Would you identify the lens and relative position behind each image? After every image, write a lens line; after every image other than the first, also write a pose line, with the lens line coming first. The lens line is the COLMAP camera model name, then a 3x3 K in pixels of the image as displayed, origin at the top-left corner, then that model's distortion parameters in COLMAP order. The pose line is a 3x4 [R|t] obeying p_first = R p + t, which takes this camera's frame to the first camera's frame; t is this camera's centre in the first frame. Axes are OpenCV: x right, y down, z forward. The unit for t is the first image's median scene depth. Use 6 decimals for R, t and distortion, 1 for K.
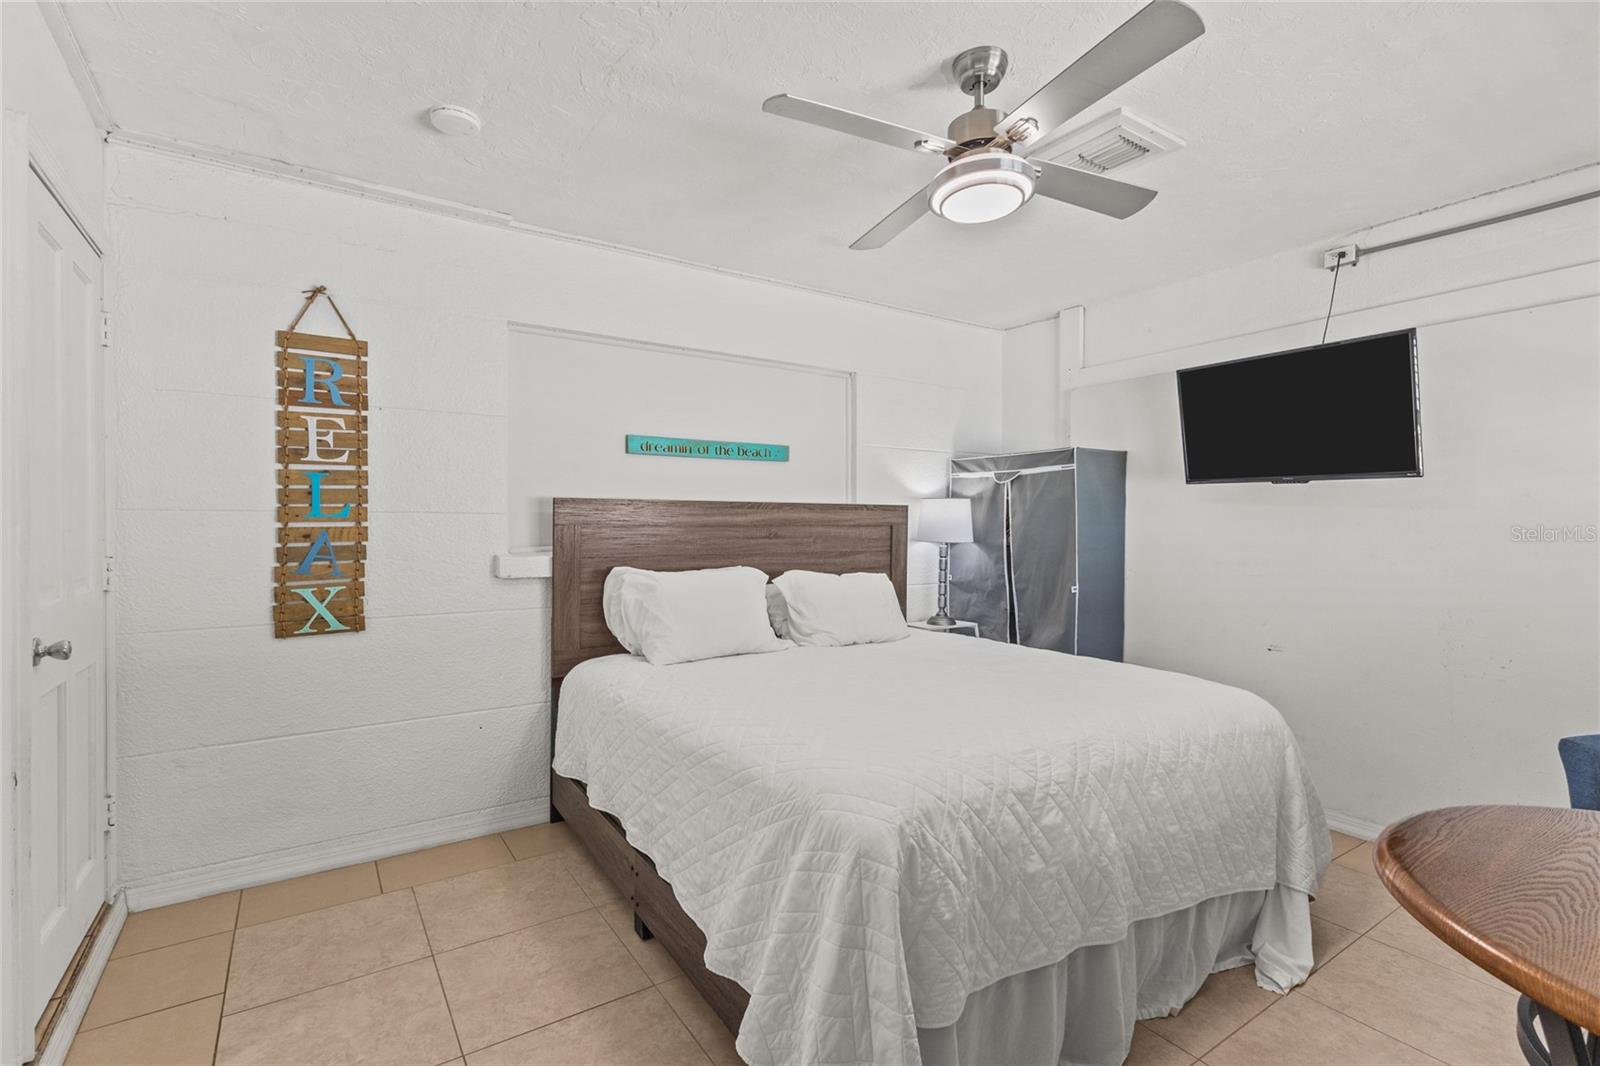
lens RADIAL K [[736.0, 0, 799.1], [0, 736.0, 525.2], [0, 0, 1]] dist [0.001530, 0.002160]
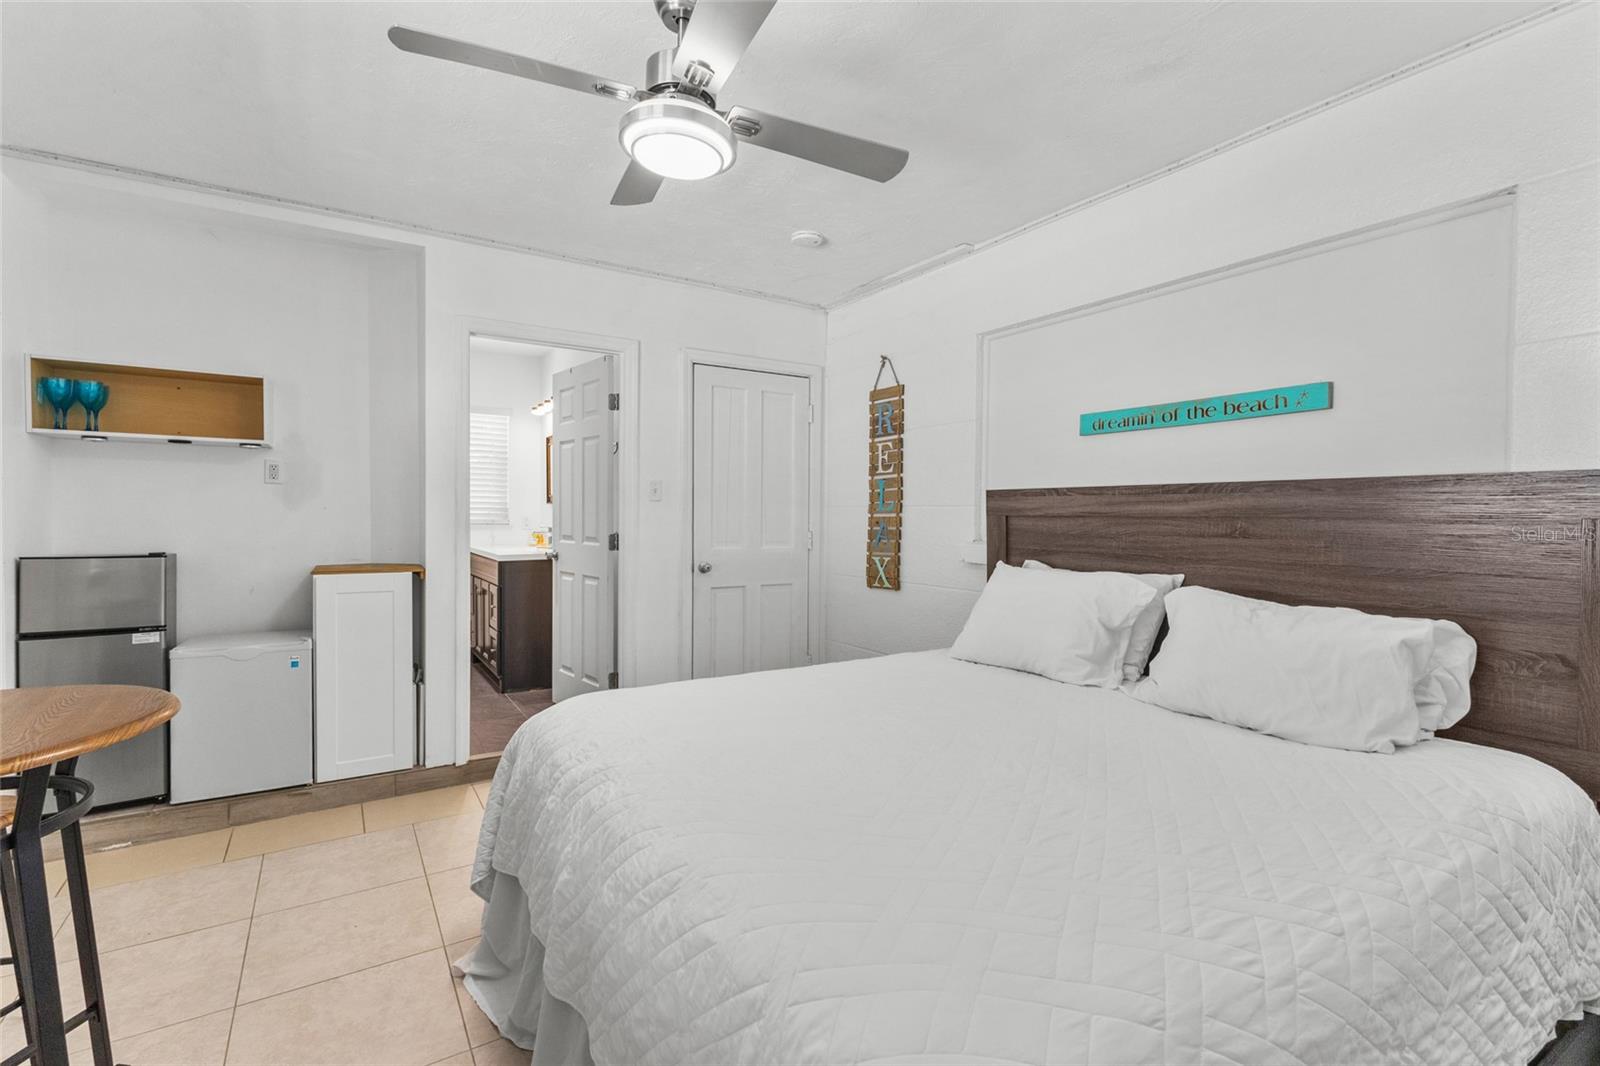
lens RADIAL K [[736.0, 0, 798.3], [0, 736.0, 528.6], [0, 0, 1]] dist [0.001530, 0.002160]
pose [[-0.024130, 0.015543, -0.999588, 0.822891], [-0.008578, 0.999839, 0.015754, 0.004214], [0.999672, 0.008954, -0.023992, 0.840235]]
